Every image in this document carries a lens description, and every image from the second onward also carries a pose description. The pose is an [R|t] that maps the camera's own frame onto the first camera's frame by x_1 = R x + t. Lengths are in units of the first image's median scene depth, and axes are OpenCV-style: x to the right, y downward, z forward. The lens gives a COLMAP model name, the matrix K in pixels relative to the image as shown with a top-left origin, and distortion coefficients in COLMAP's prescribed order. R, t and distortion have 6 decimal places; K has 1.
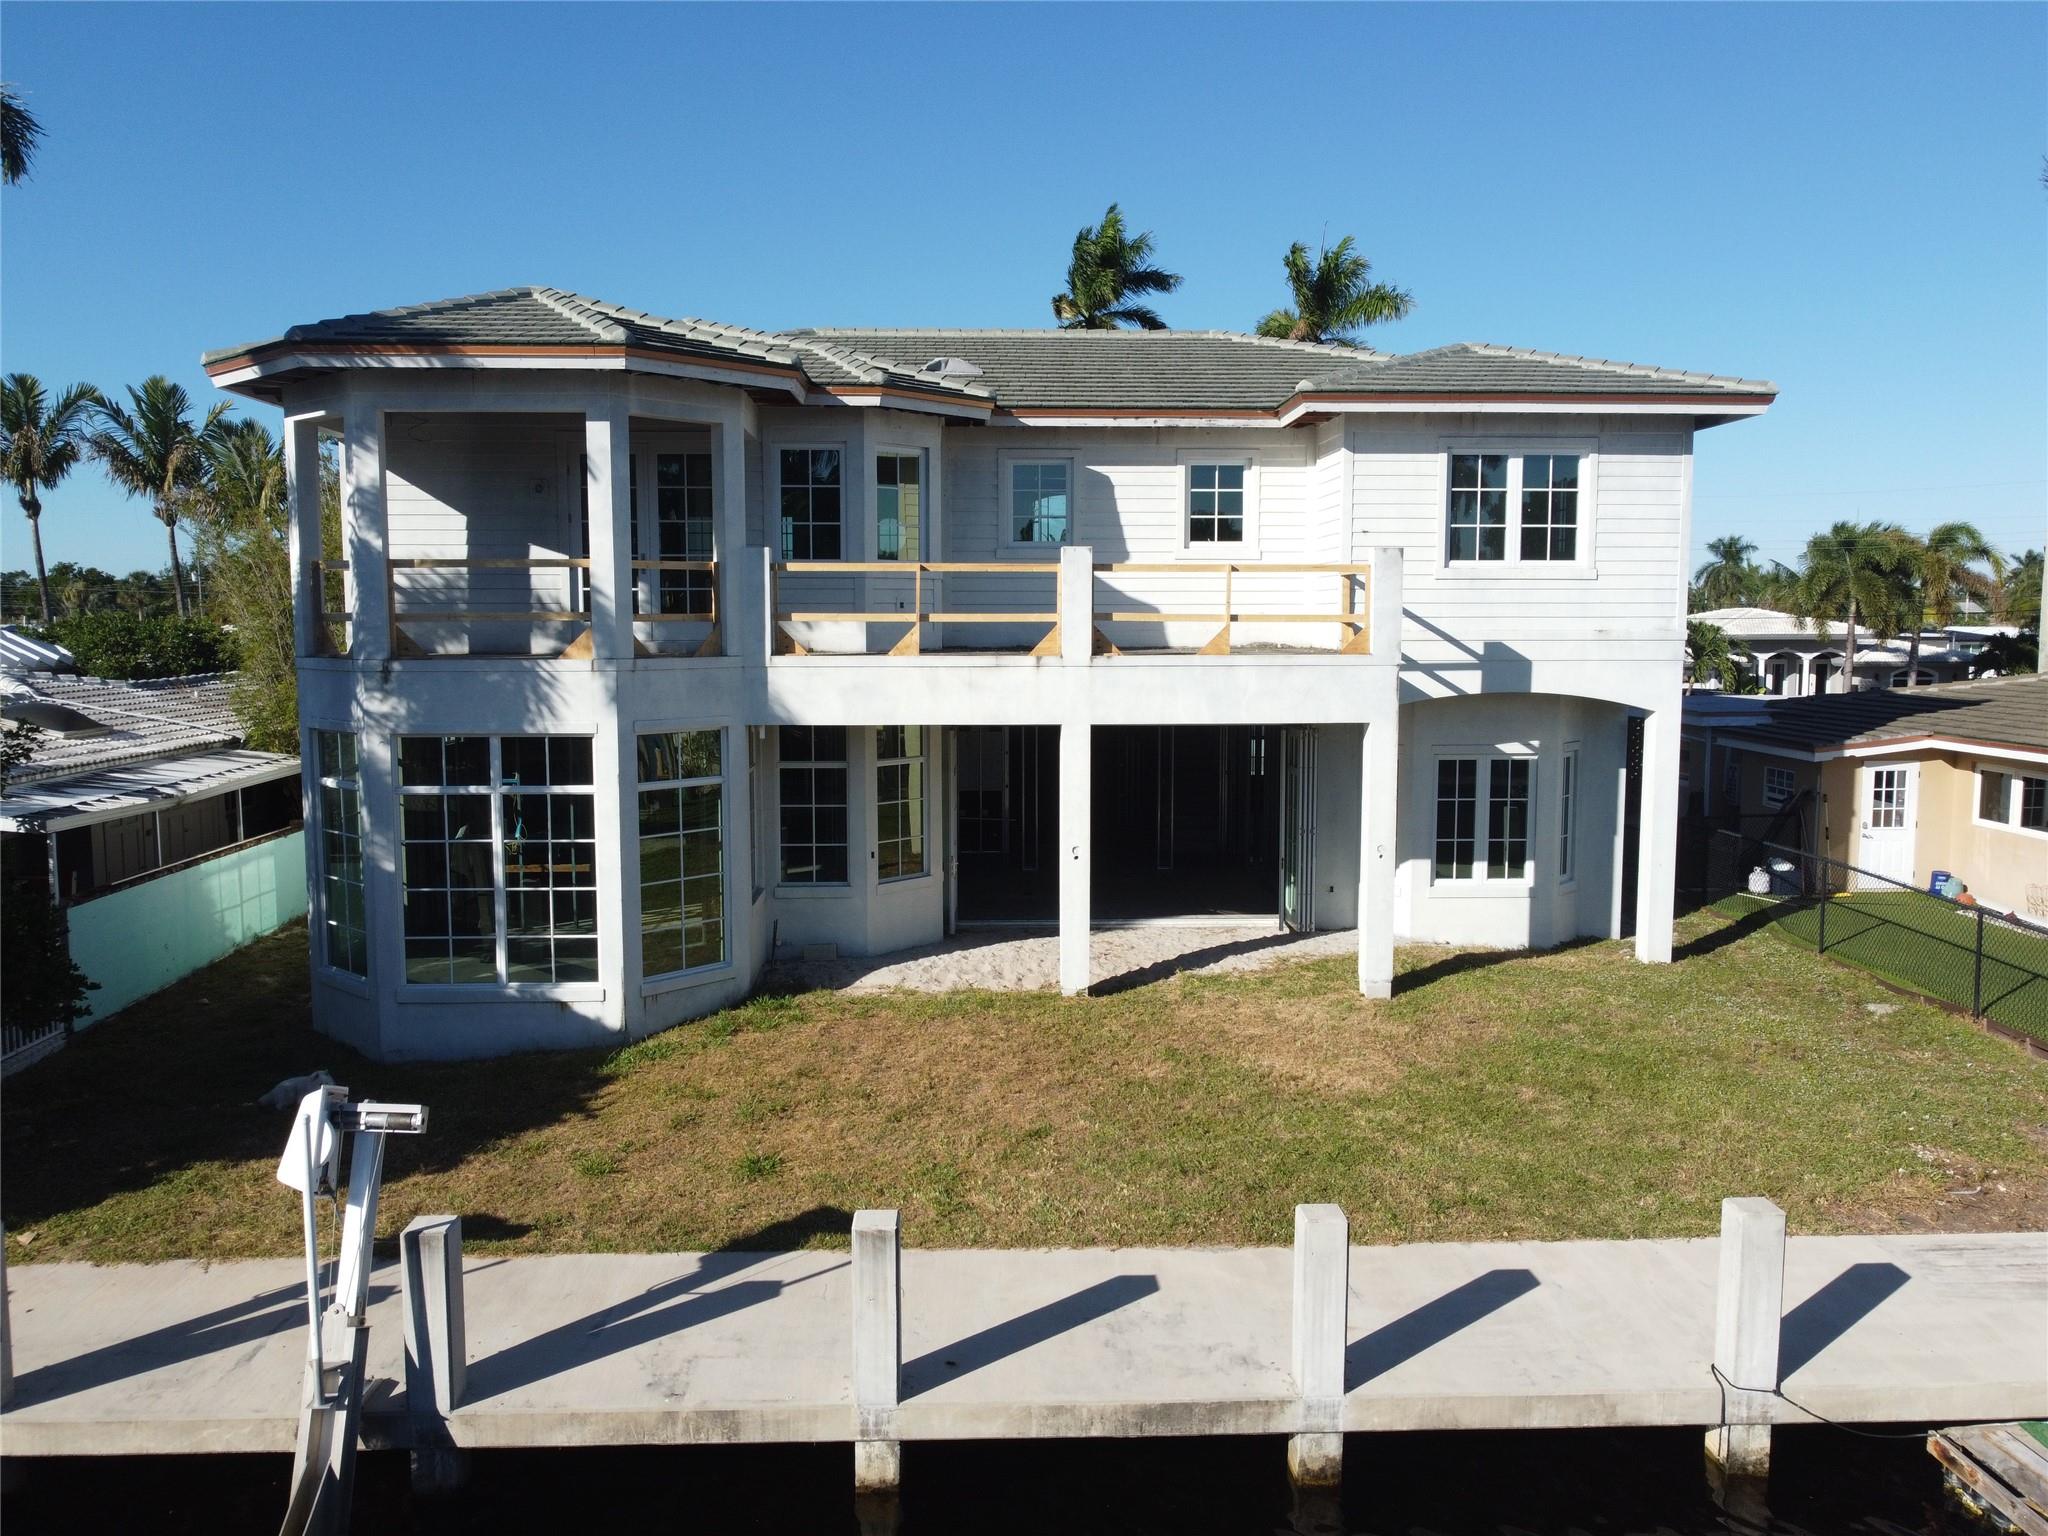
lens RADIAL K [[1584.7, 0, 1013.0], [0, 1584.7, 772.9], [0, 0, 1]] dist [-0.003244, -0.004097]
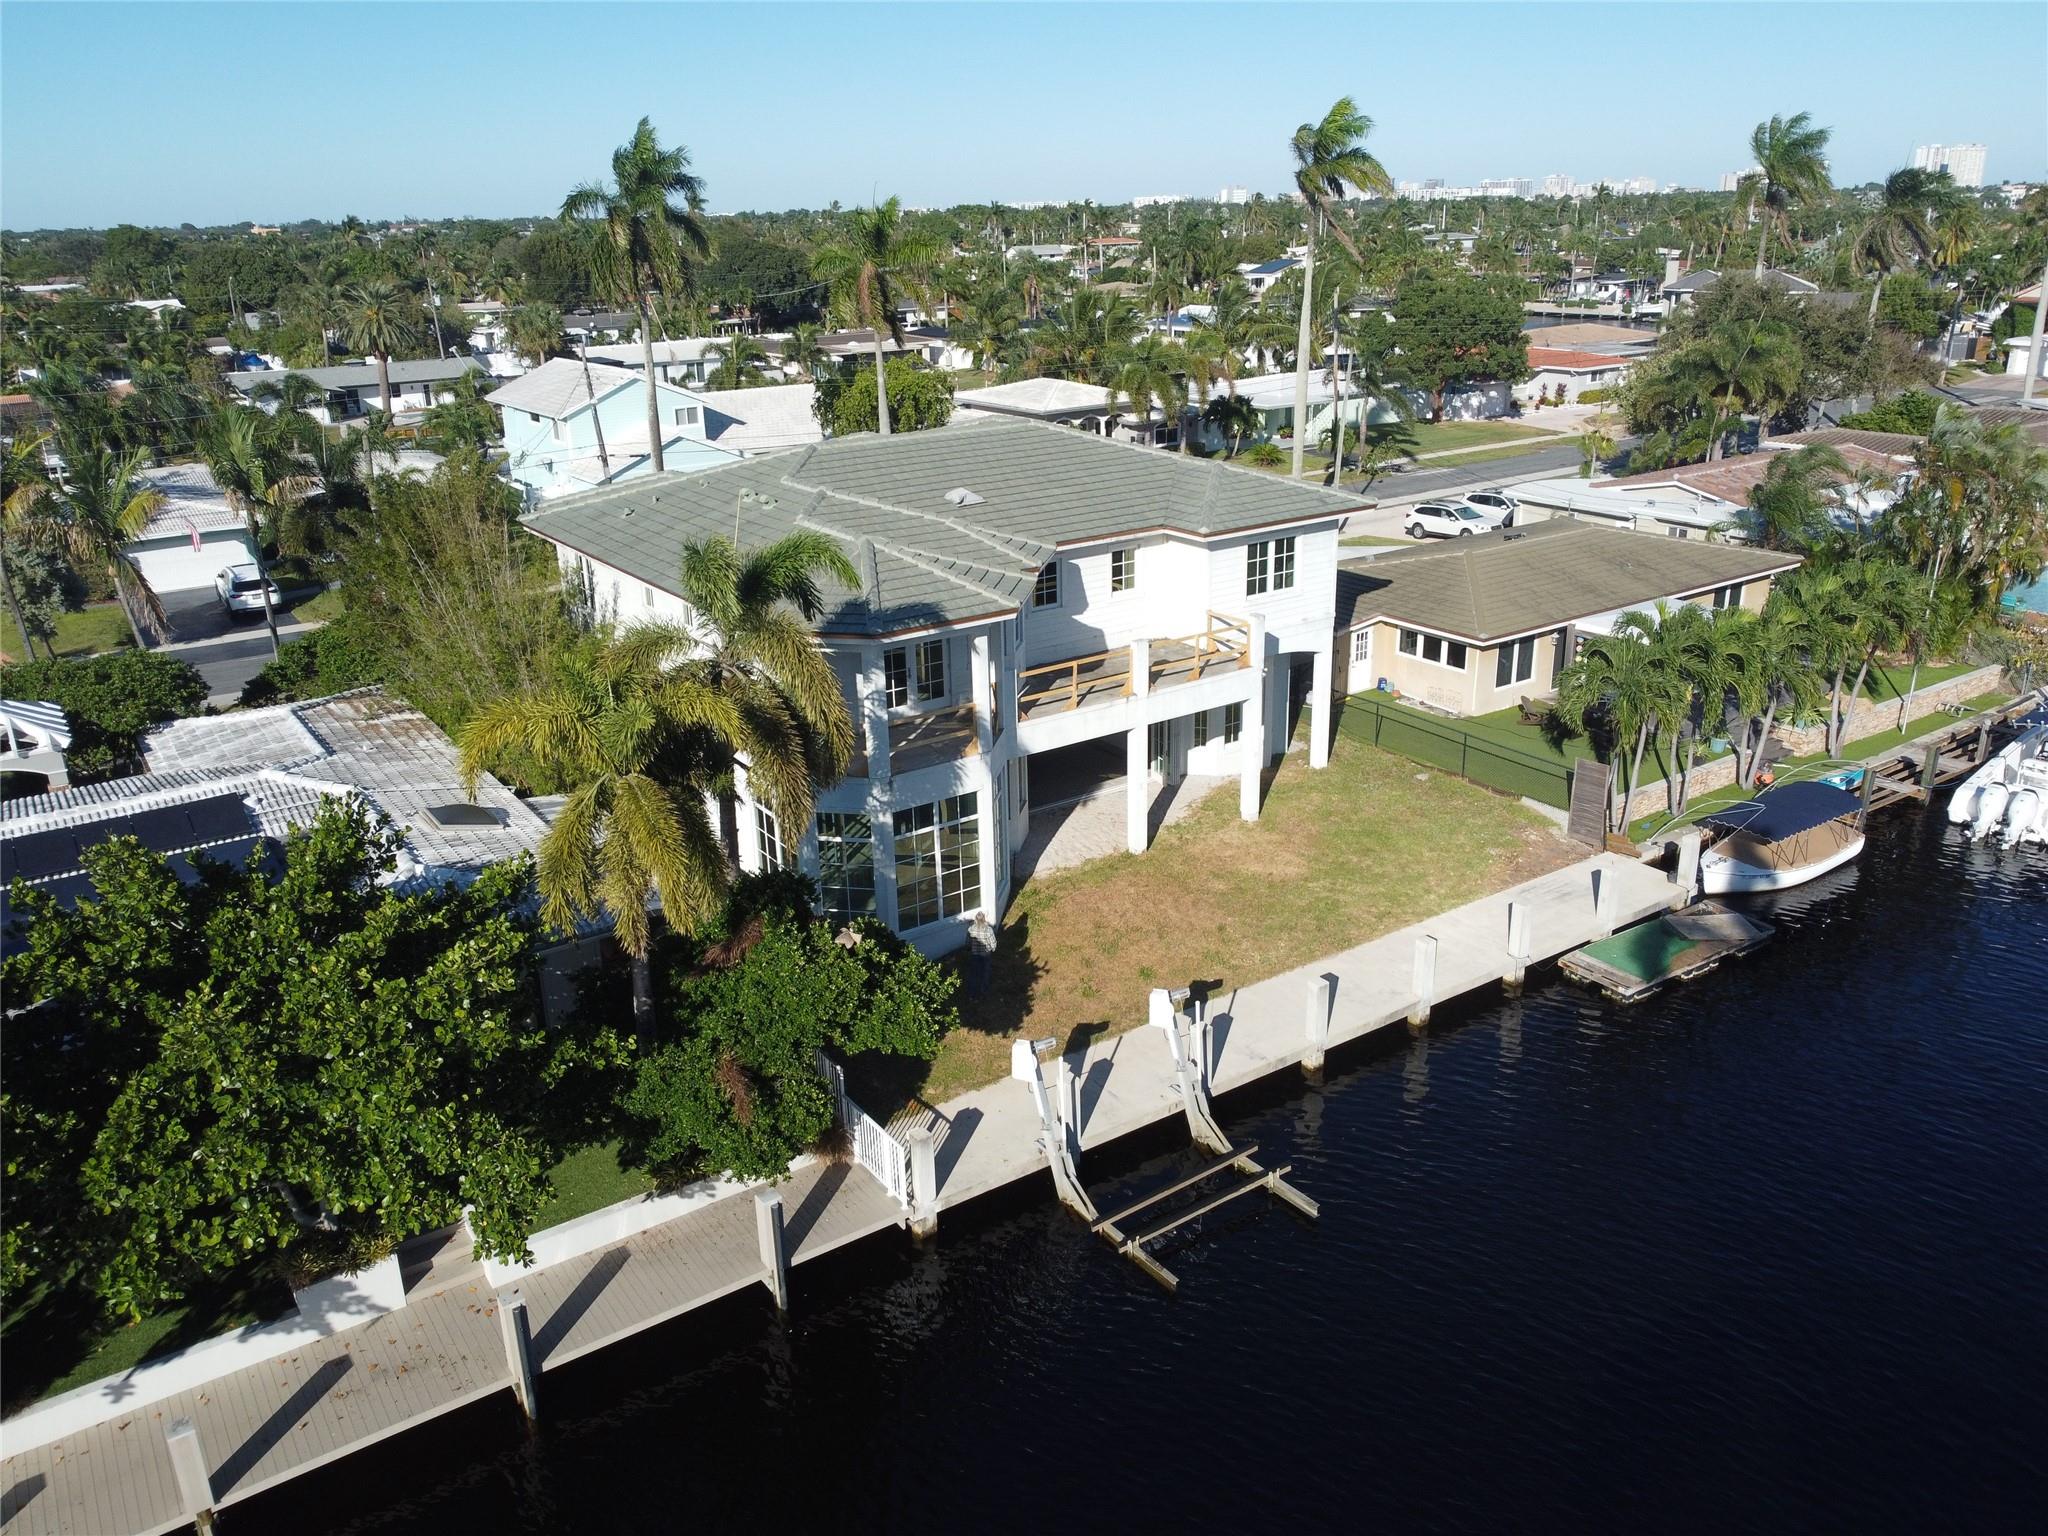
lens RADIAL K [[1584.7, 0, 1013.0], [0, 1584.7, 772.9], [0, 0, 1]] dist [-0.003244, -0.004097]
pose [[0.845398, -0.201585, 0.494636, -1.001025], [0.075074, 0.961700, 0.263623, -0.467147], [-0.528834, -0.185732, 0.828154, -0.534151]]
